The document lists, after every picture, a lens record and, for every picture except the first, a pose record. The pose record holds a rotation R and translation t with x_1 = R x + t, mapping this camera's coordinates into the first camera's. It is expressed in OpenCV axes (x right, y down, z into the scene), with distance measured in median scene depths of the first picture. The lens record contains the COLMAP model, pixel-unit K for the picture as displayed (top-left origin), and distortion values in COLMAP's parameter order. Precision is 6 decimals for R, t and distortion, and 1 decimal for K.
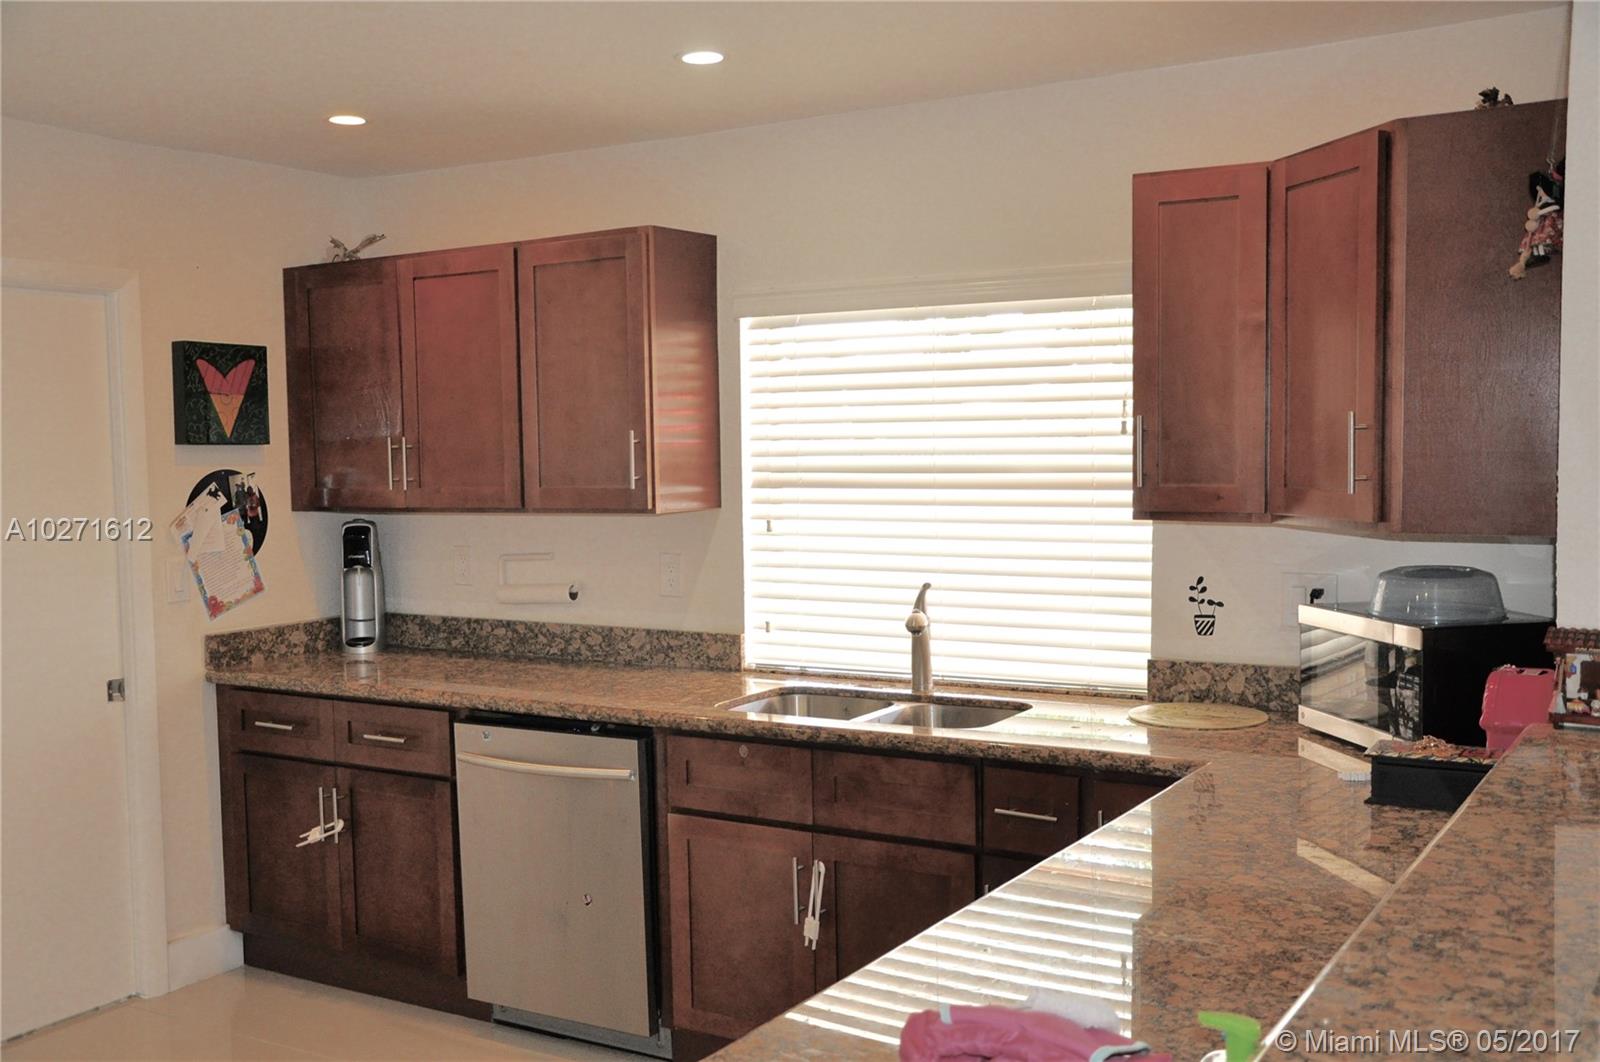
lens RADIAL K [[1453.7, 0, 798.2], [0, 1453.7, 538.1], [0, 0, 1]] dist [-0.063167, 0.000000]
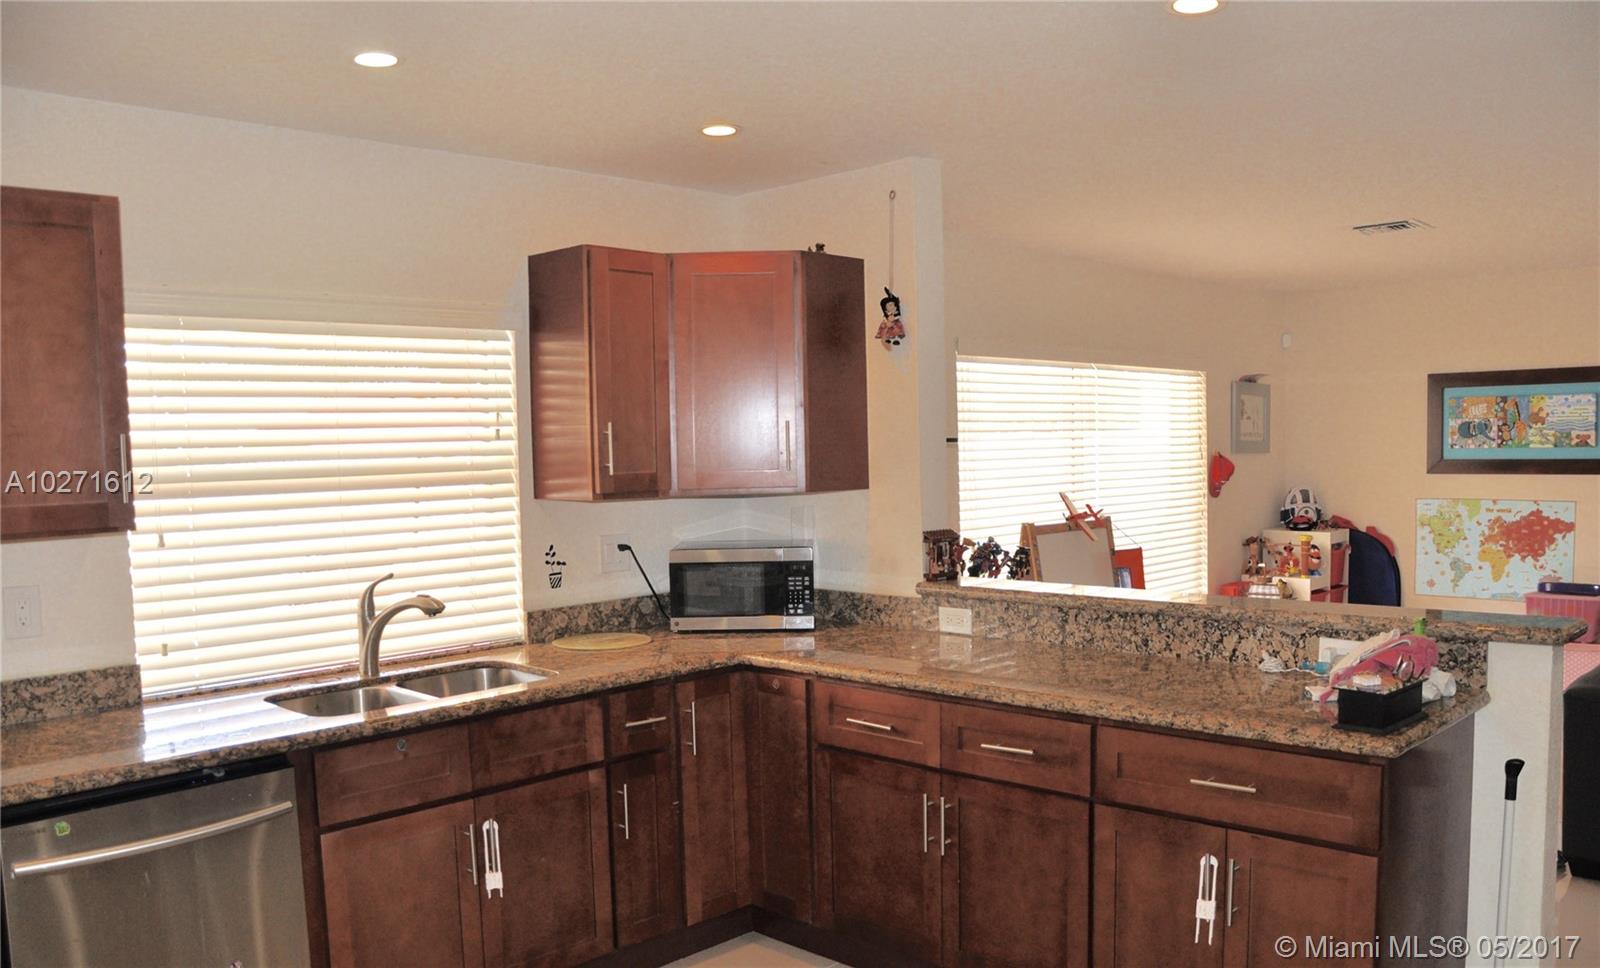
lens RADIAL K [[1194.6, 0, 842.1], [0, 1194.6, 532.7], [0, 0, 1]] dist [-0.098095, 0.013347]
pose [[0.241585, -0.067943, 0.967998, -0.718463], [0.077291, 0.995724, 0.050600, -0.019500], [-0.967297, 0.062593, 0.245803, 0.461487]]
